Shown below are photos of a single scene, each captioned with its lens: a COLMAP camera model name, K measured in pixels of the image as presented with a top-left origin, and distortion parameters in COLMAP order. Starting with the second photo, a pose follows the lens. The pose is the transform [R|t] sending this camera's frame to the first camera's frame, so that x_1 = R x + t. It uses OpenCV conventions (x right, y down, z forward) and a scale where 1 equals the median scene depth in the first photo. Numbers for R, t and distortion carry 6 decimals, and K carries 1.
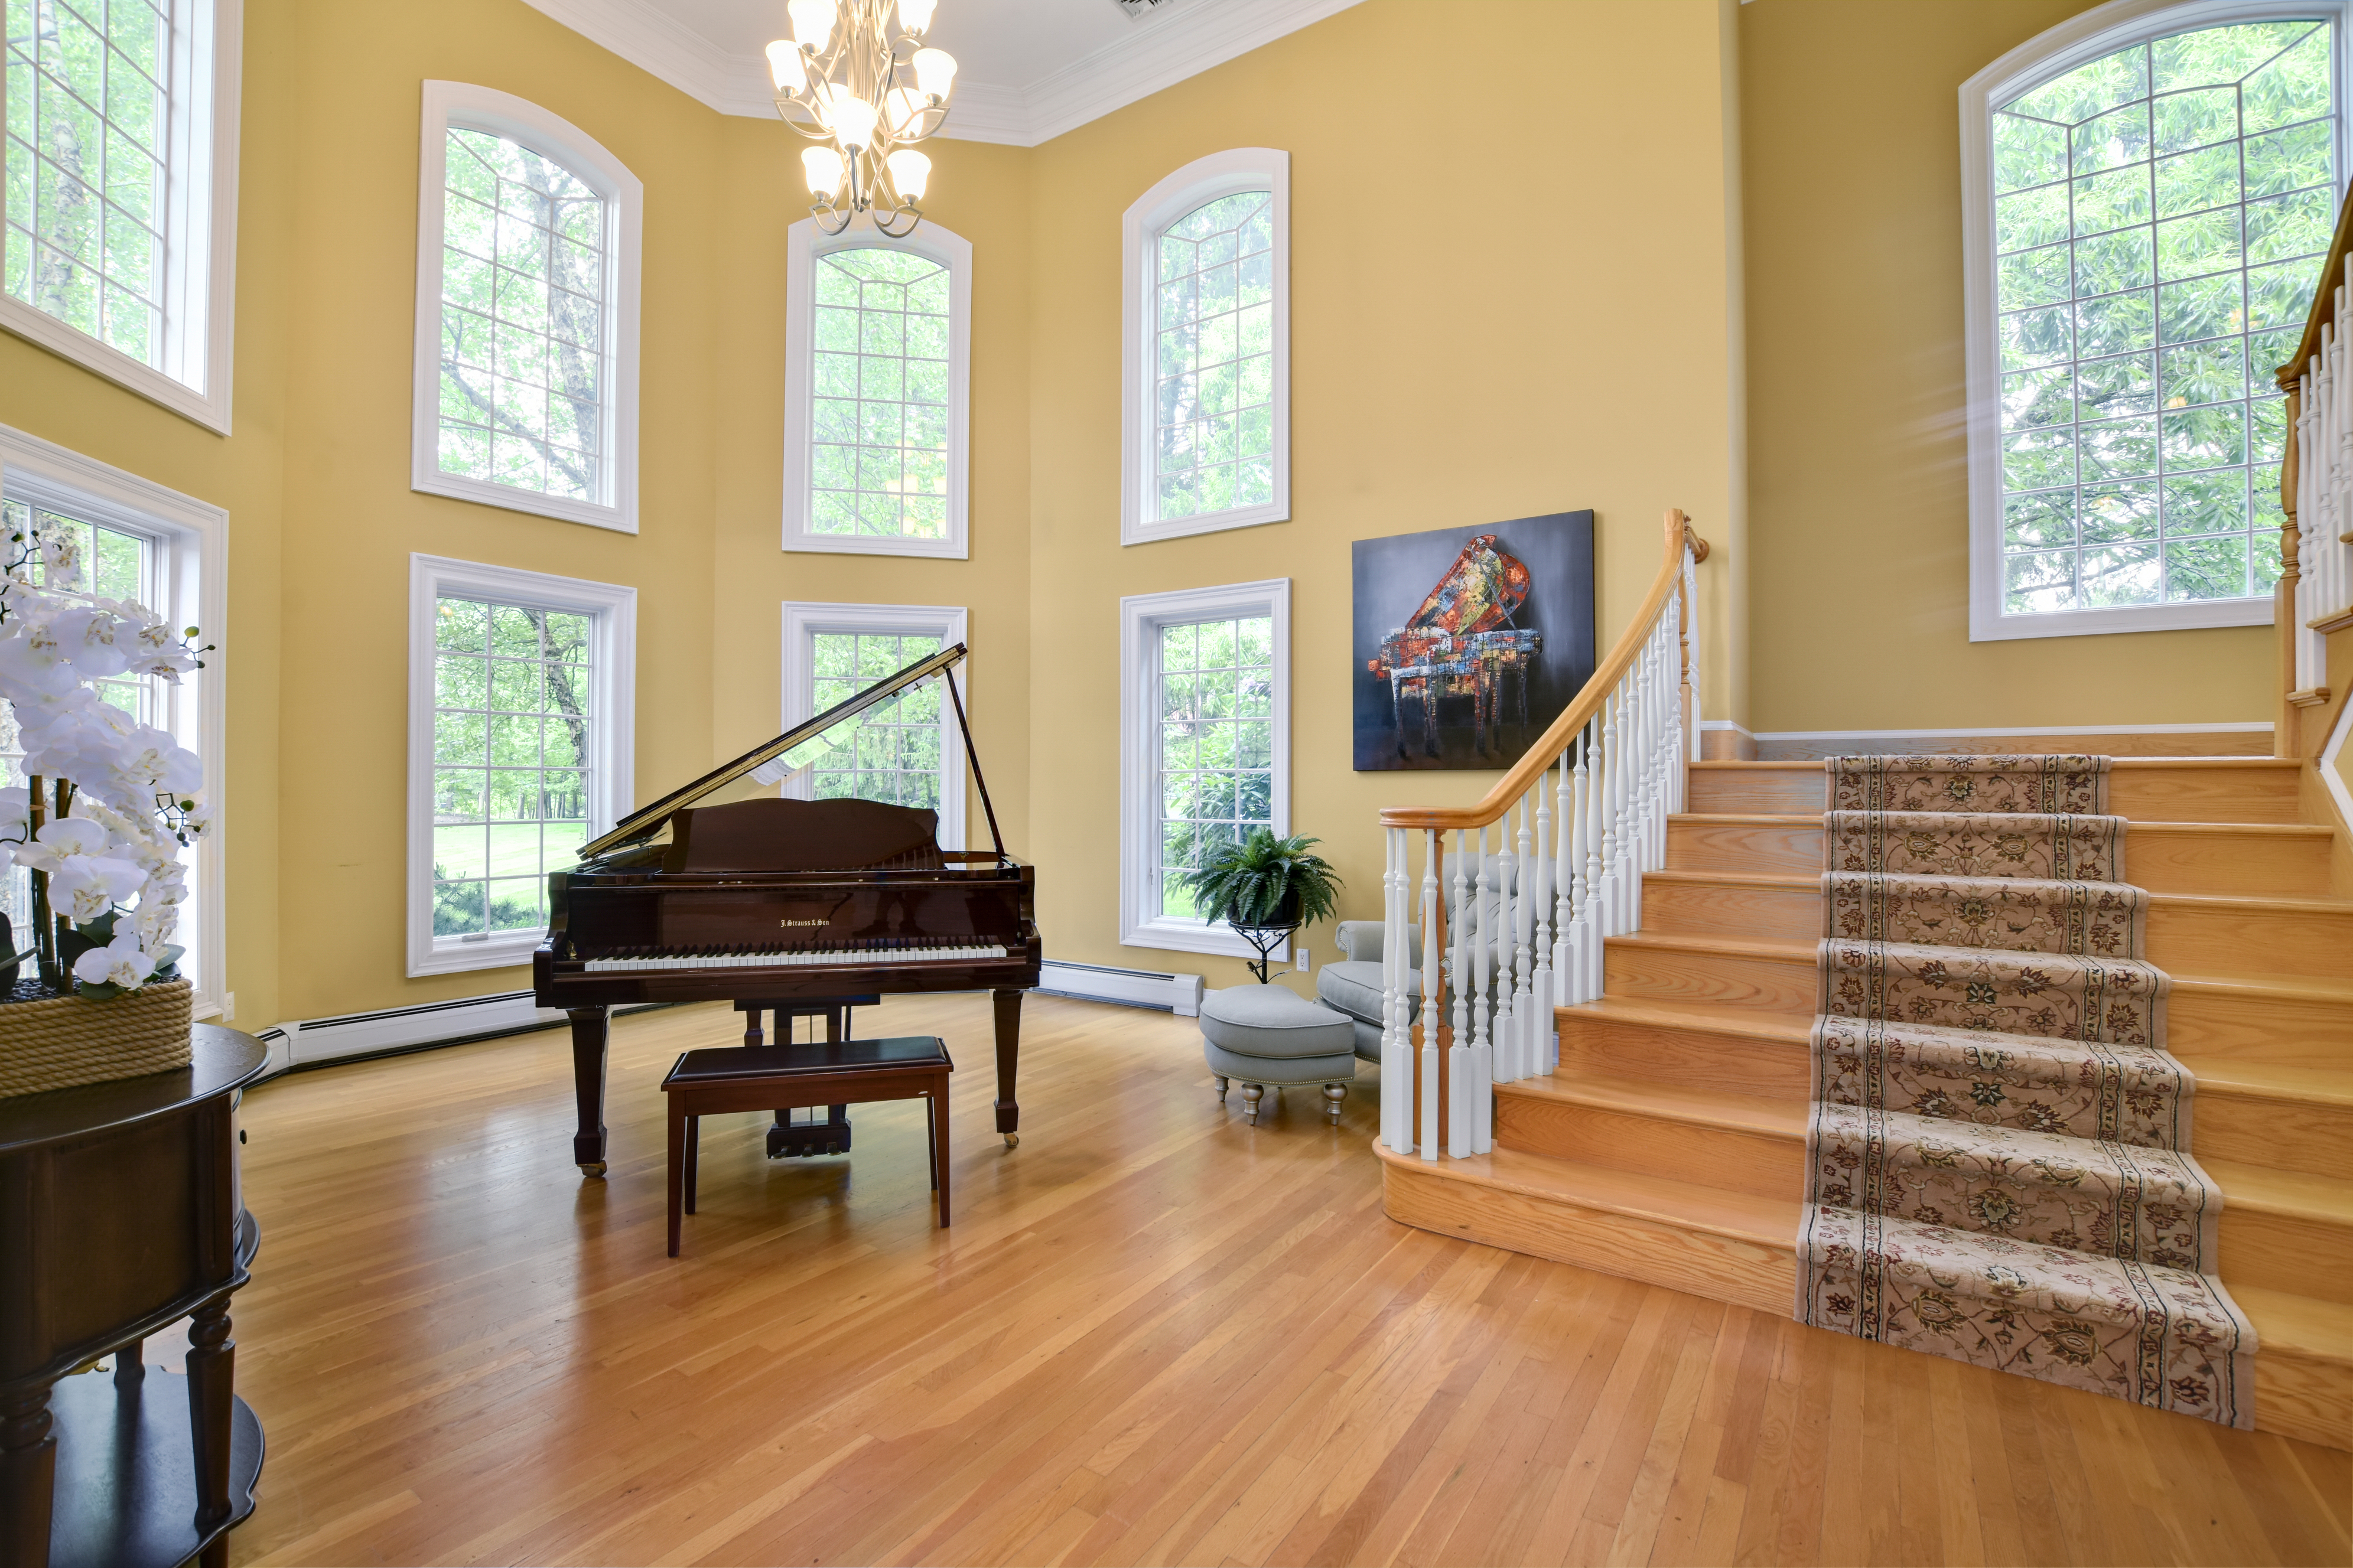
lens RADIAL K [[1049.2, 0, 1170.4], [0, 1049.2, 773.0], [0, 0, 1]] dist [-0.034723, 0.006464]
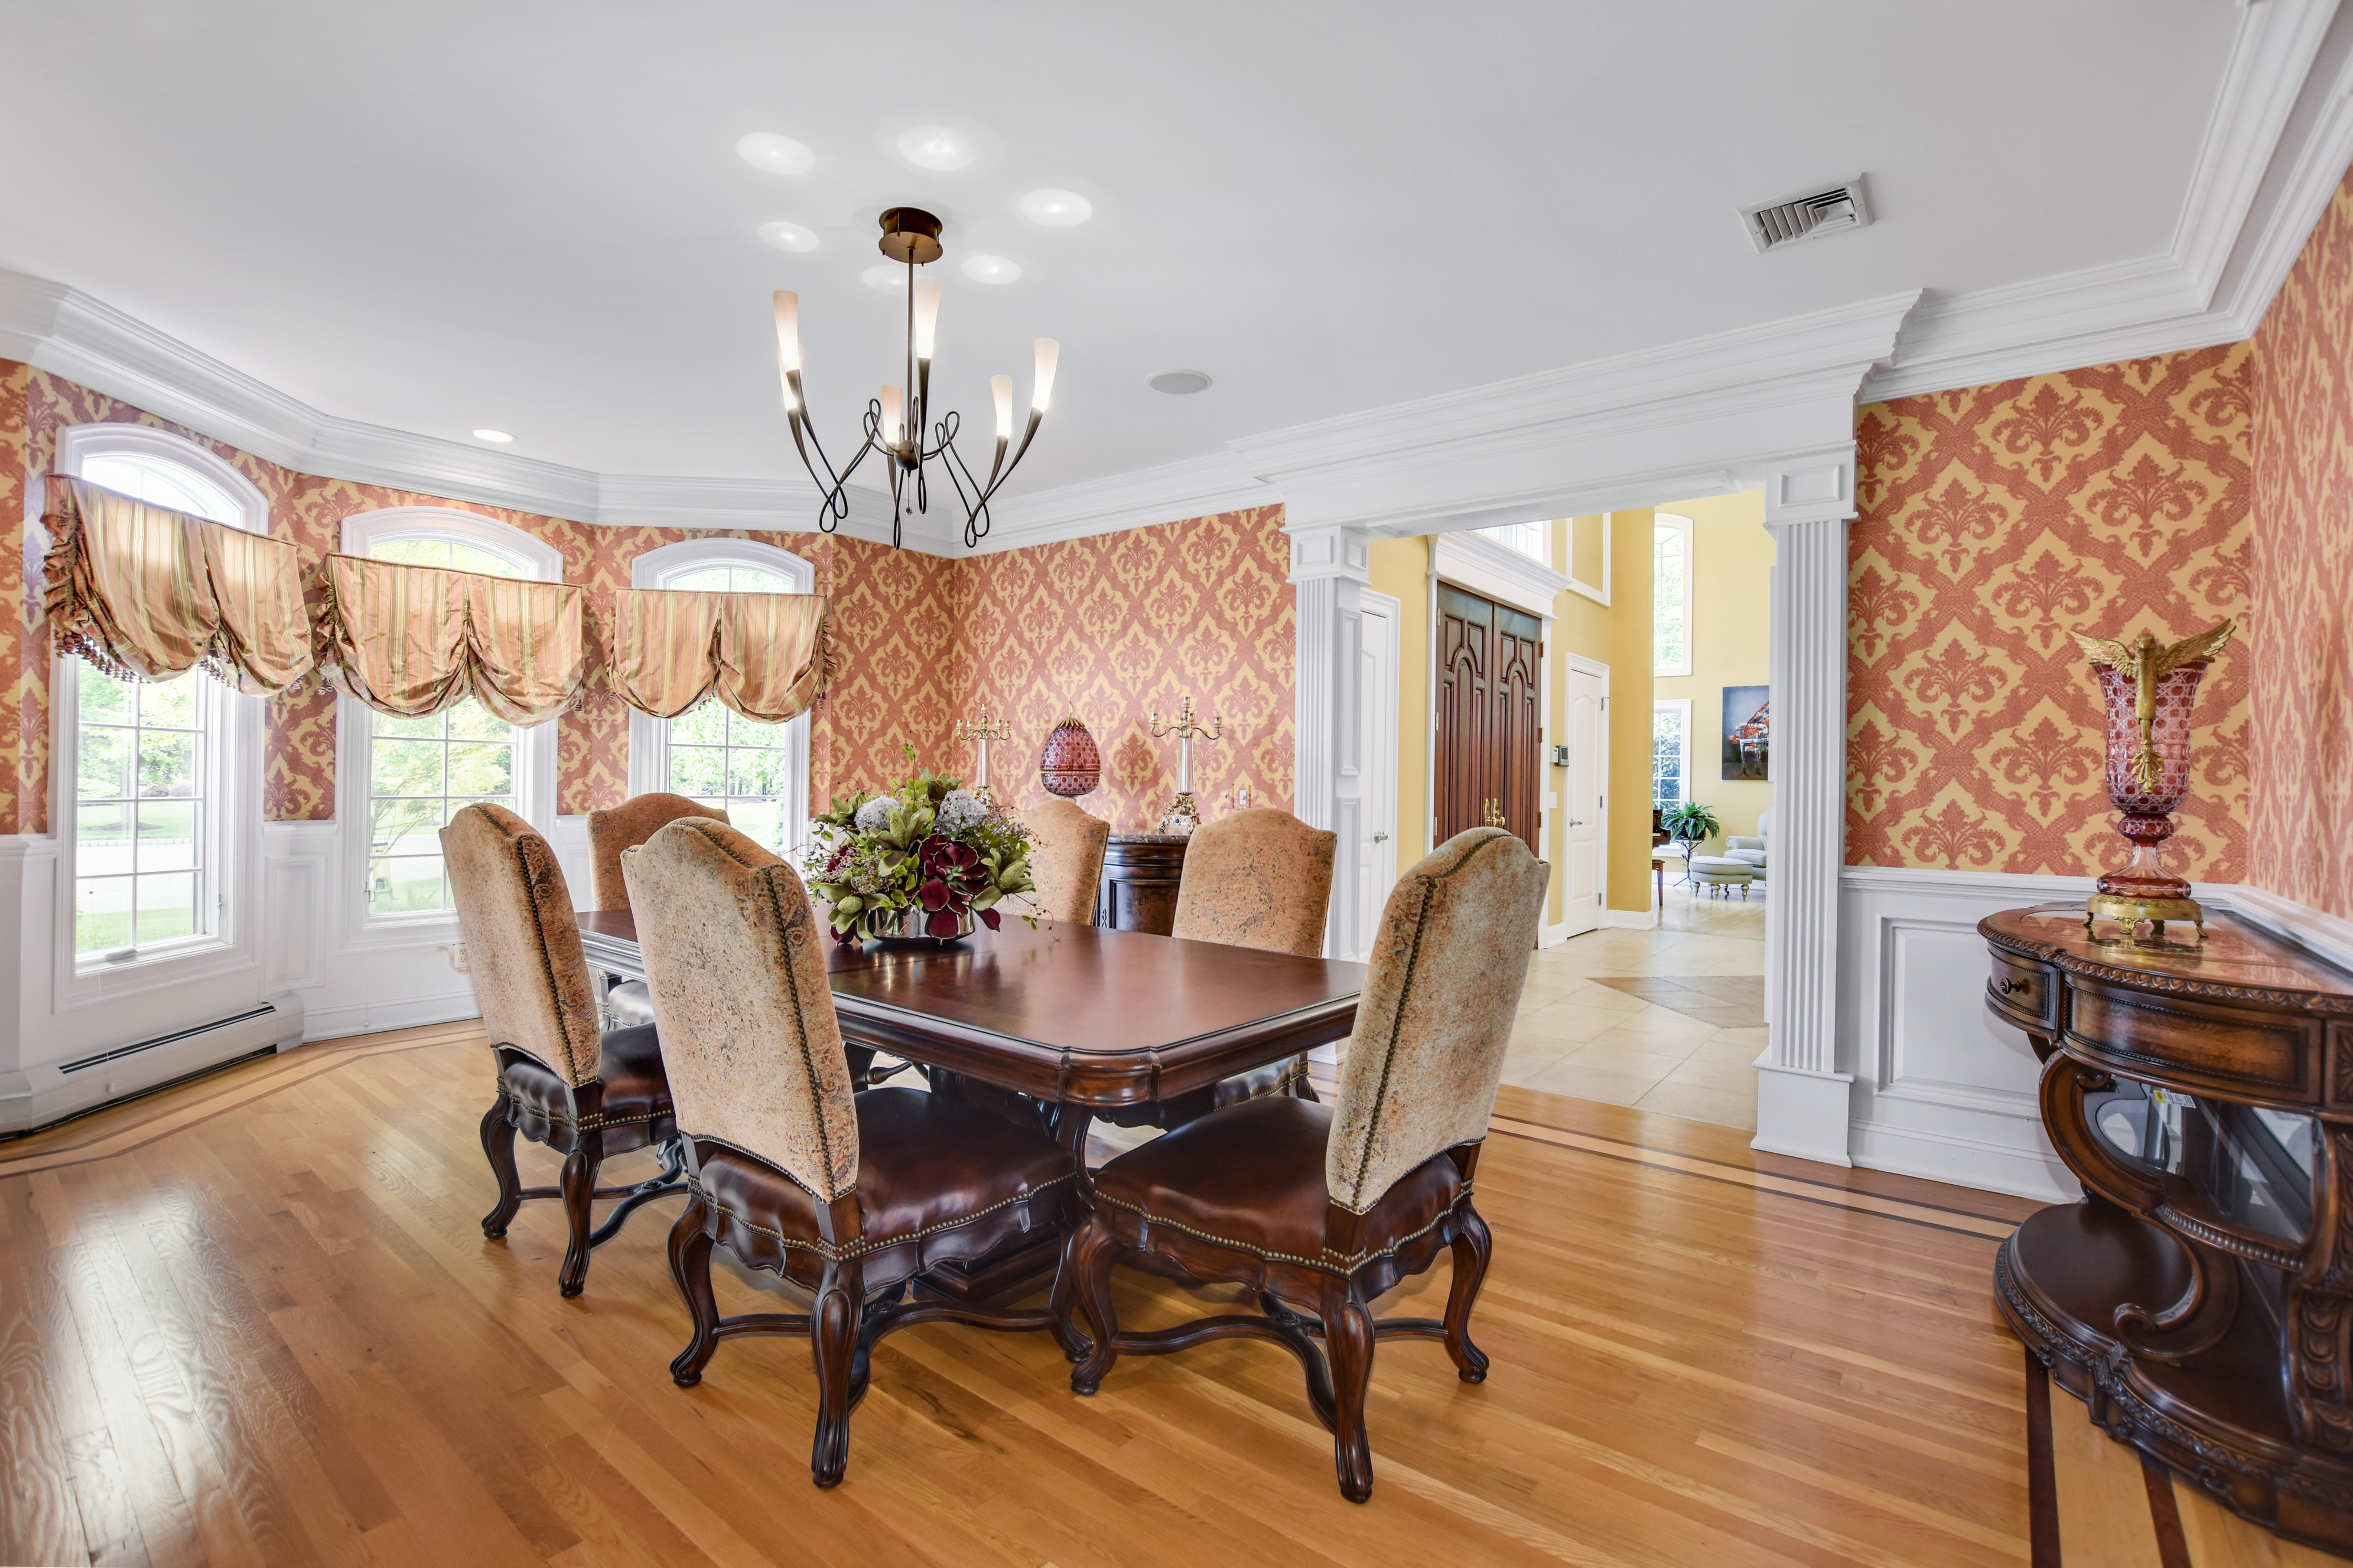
lens RADIAL K [[1050.8, 0, 1176.5], [0, 1050.8, 784.0], [0, 0, 1]] dist [-0.034941, 0.005731]
pose [[0.997309, 0.013021, -0.072152, -0.965029], [-0.011717, 0.999761, 0.018472, -0.022189], [0.072376, -0.017577, 0.997223, -1.604285]]
